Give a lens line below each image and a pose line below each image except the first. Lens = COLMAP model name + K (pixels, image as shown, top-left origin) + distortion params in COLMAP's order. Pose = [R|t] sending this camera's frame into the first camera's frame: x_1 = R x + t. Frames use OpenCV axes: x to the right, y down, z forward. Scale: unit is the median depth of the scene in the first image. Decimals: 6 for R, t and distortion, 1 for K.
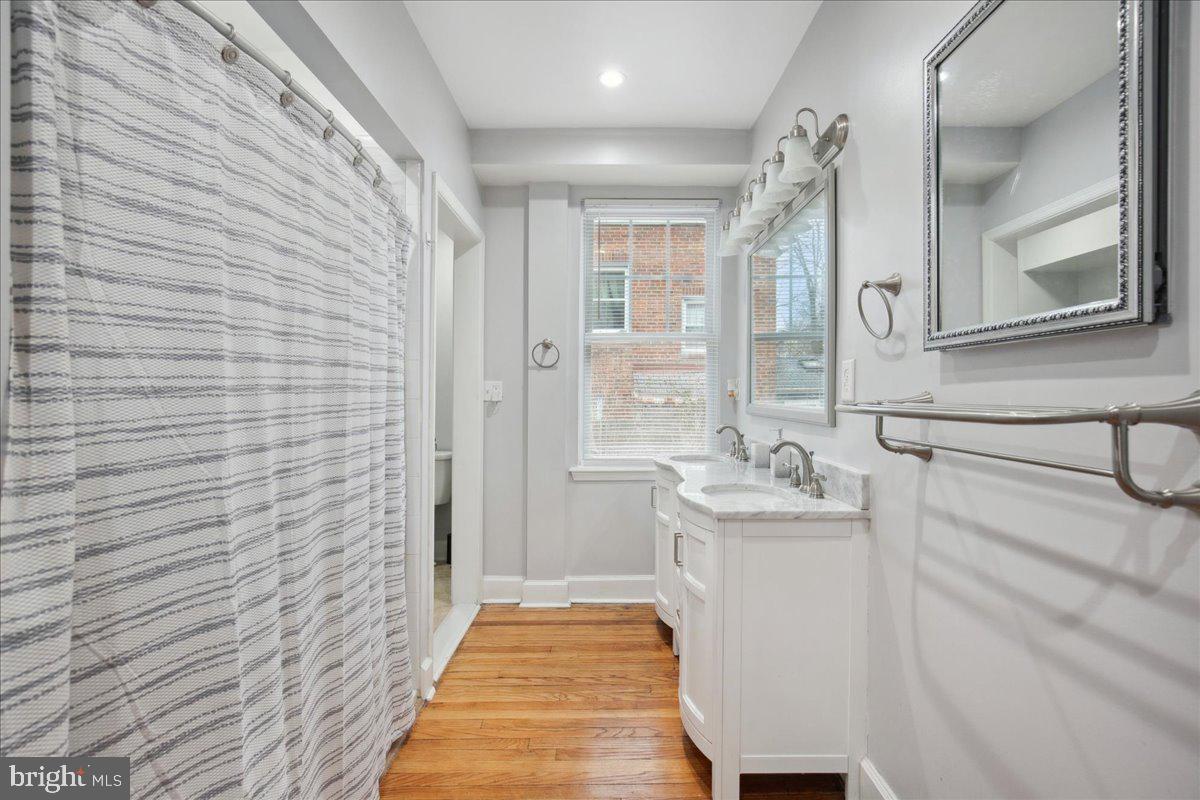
lens RADIAL K [[543.0, 0, 608.2], [0, 543.0, 406.4], [0, 0, 1]] dist [-0.006308, 0.000305]
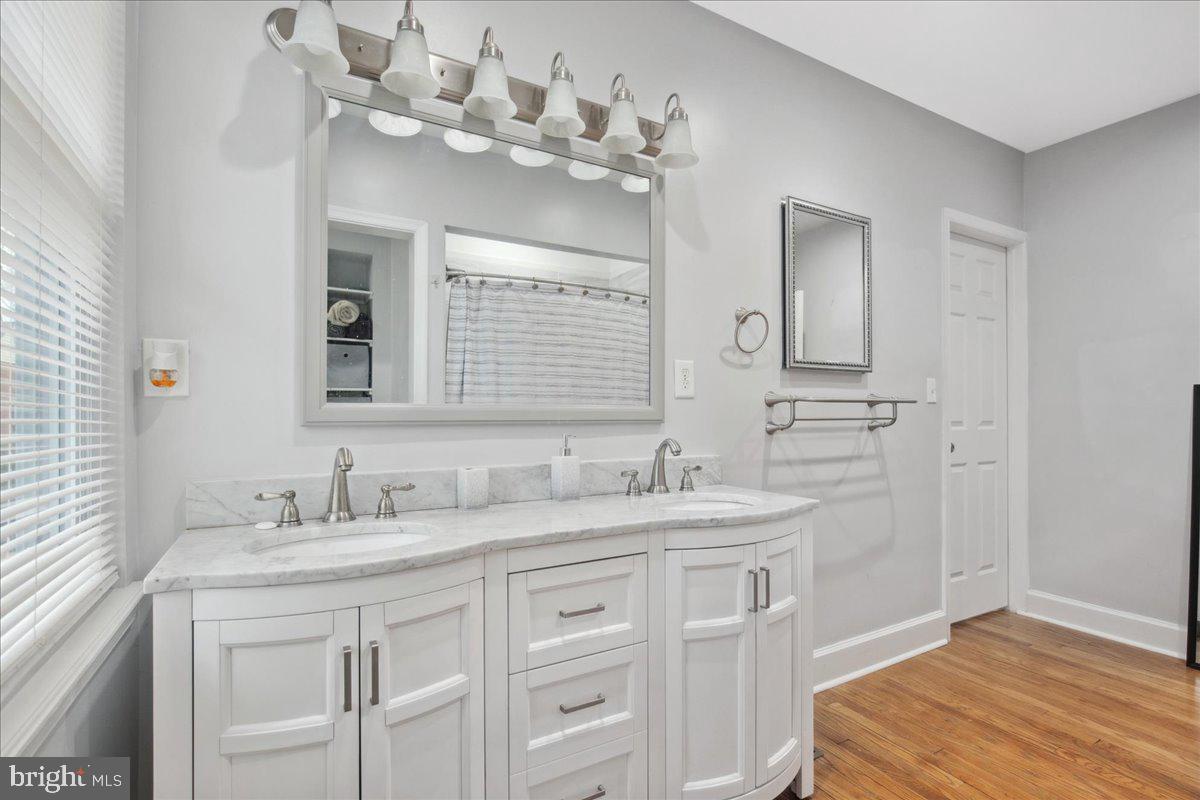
lens RADIAL K [[558.5, 0, 591.7], [0, 558.5, 418.5], [0, 0, 1]] dist [-0.004748, -0.000308]
pose [[-0.492001, -0.002621, 0.870591, -0.477408], [0.023634, 0.999587, 0.016365, 0.010875], [-0.870274, 0.028628, -0.491736, 1.792731]]
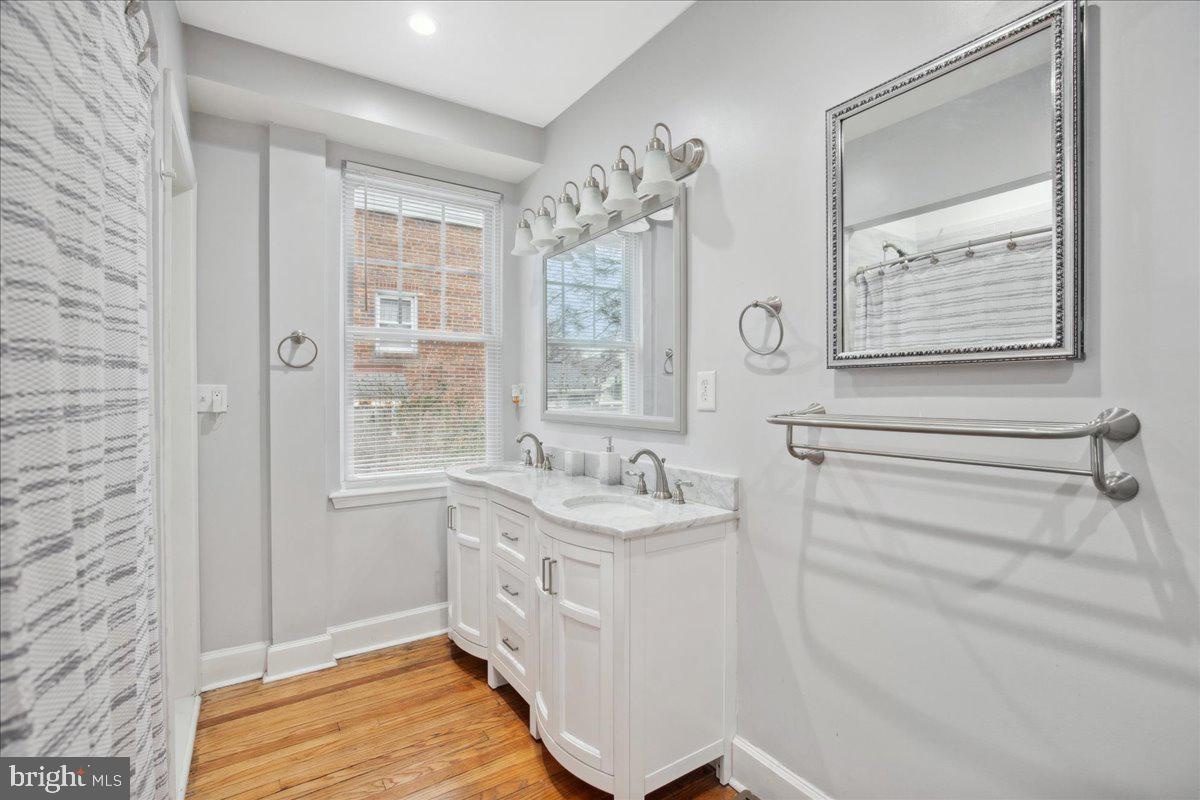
lens RADIAL K [[538.3, 0, 600.2], [0, 538.3, 411.2], [0, 0, 1]] dist [-0.016486, 0.000842]
pose [[0.838726, -0.017914, 0.544259, -0.321151], [0.013373, 0.999835, 0.012300, -0.024115], [-0.544390, -0.003038, 0.838827, 0.232542]]
